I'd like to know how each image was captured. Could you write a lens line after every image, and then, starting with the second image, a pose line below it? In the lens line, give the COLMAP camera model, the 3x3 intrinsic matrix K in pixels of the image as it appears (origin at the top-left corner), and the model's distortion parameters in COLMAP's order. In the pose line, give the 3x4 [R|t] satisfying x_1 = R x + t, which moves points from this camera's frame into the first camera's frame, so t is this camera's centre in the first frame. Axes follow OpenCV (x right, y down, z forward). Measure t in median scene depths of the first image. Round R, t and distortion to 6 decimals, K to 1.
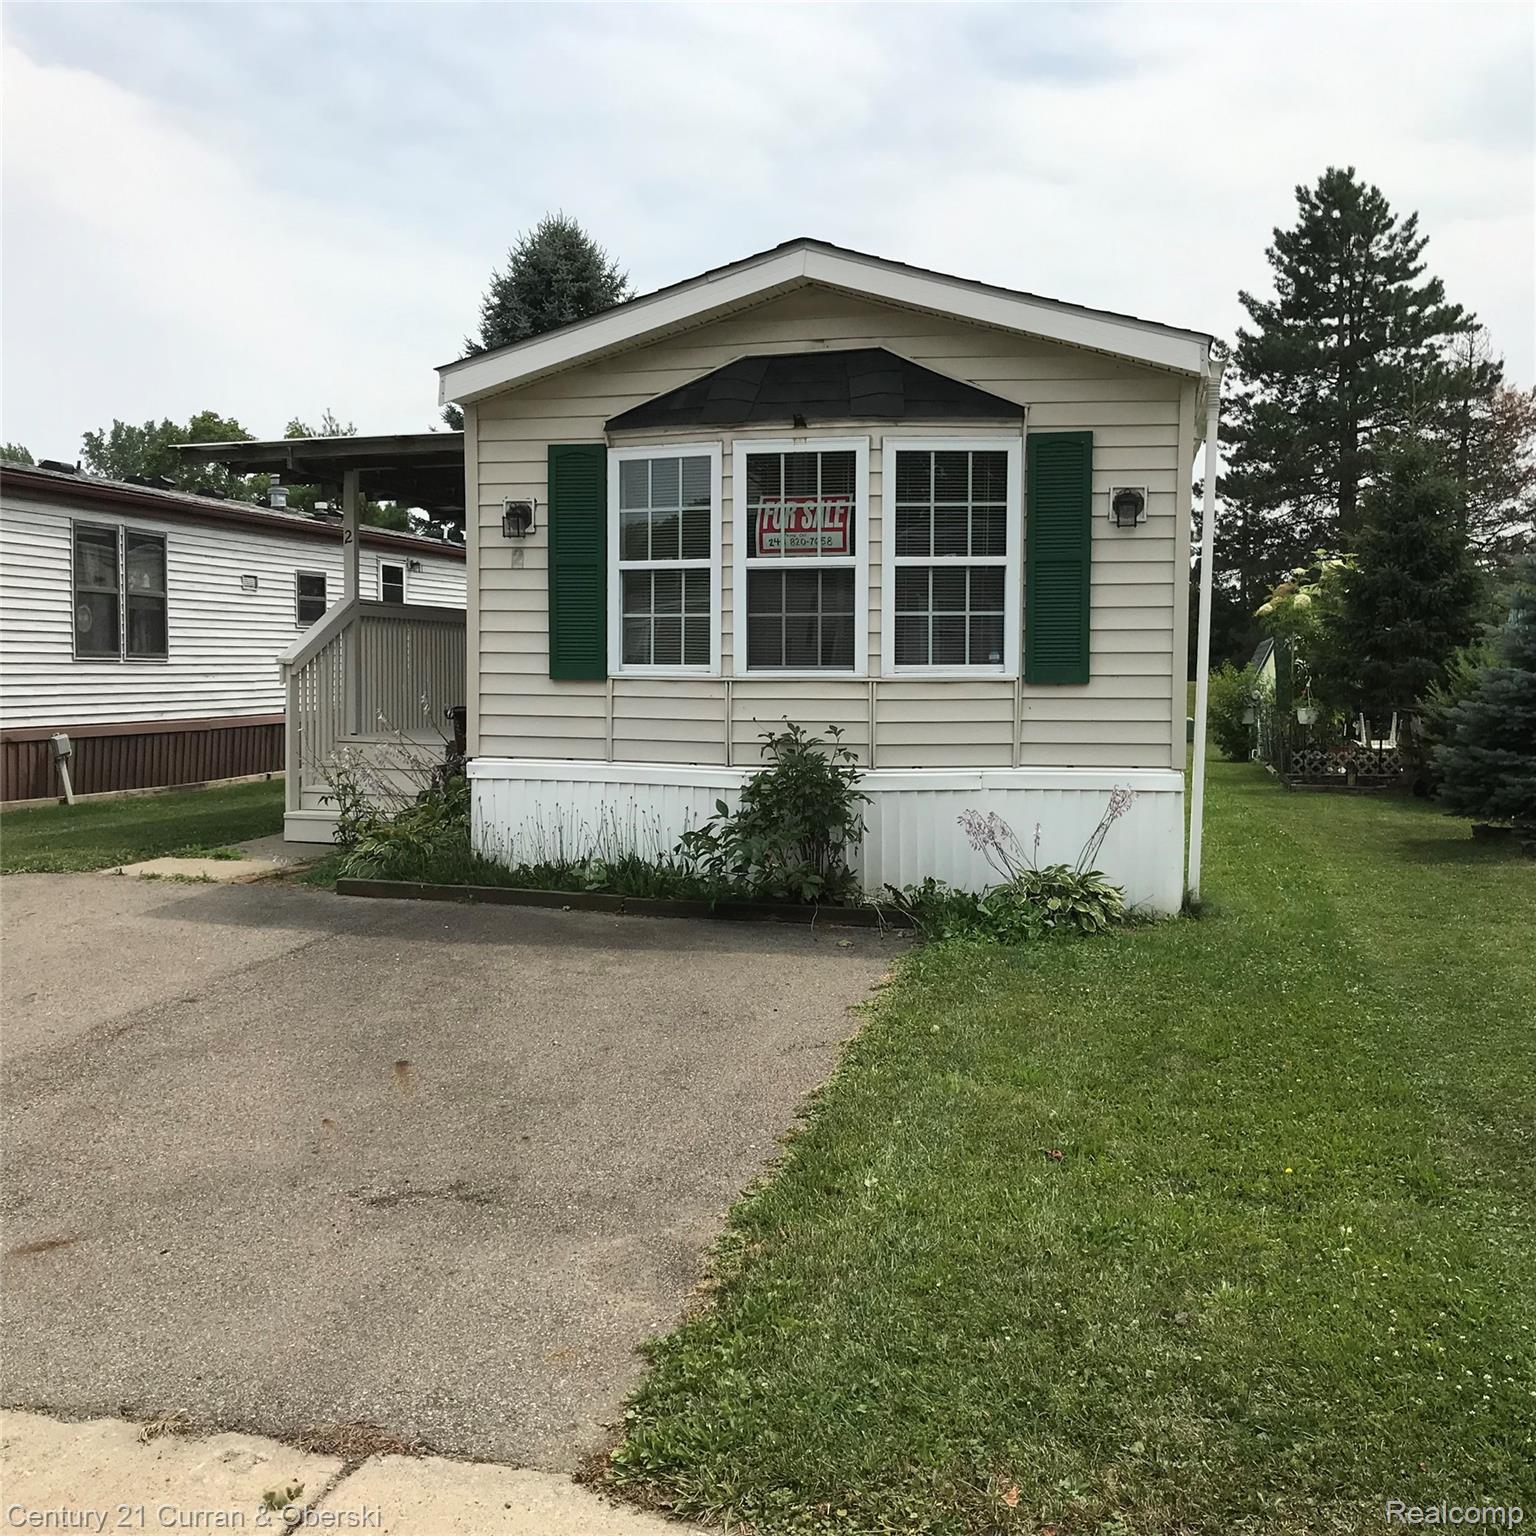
lens RADIAL K [[1667.3, 0, 768.0], [0, 1667.3, 768.0], [0, 0, 1]] dist [0.272623, -0.755830]
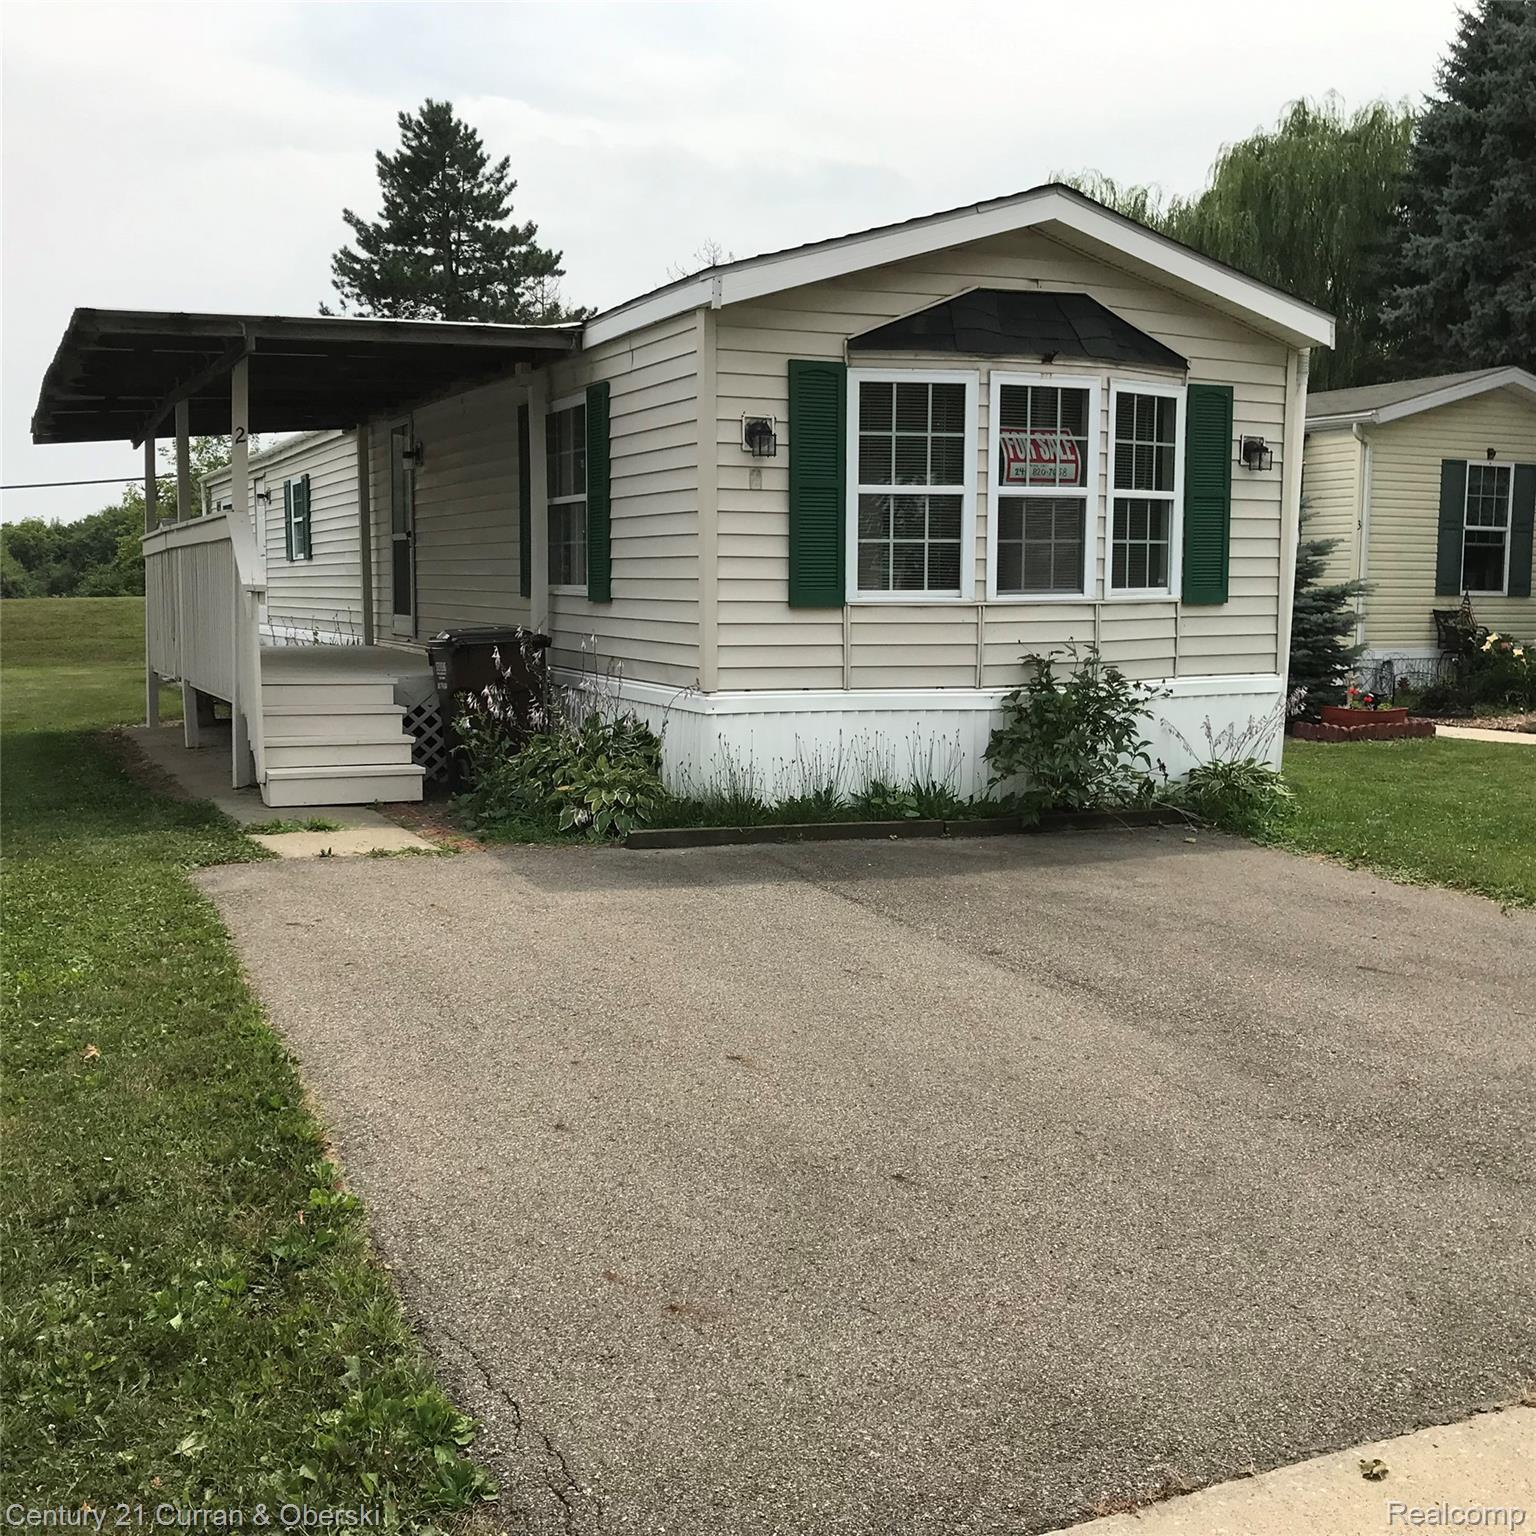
lens RADIAL K [[1667.3, 0, 768.0], [0, 1667.3, 768.0], [0, 0, 1]] dist [0.272623, -0.755830]
pose [[0.776119, -0.071673, 0.626499, -0.785758], [0.042346, 0.997201, 0.061622, -0.021360], [-0.629162, -0.021296, 0.776982, 0.272118]]
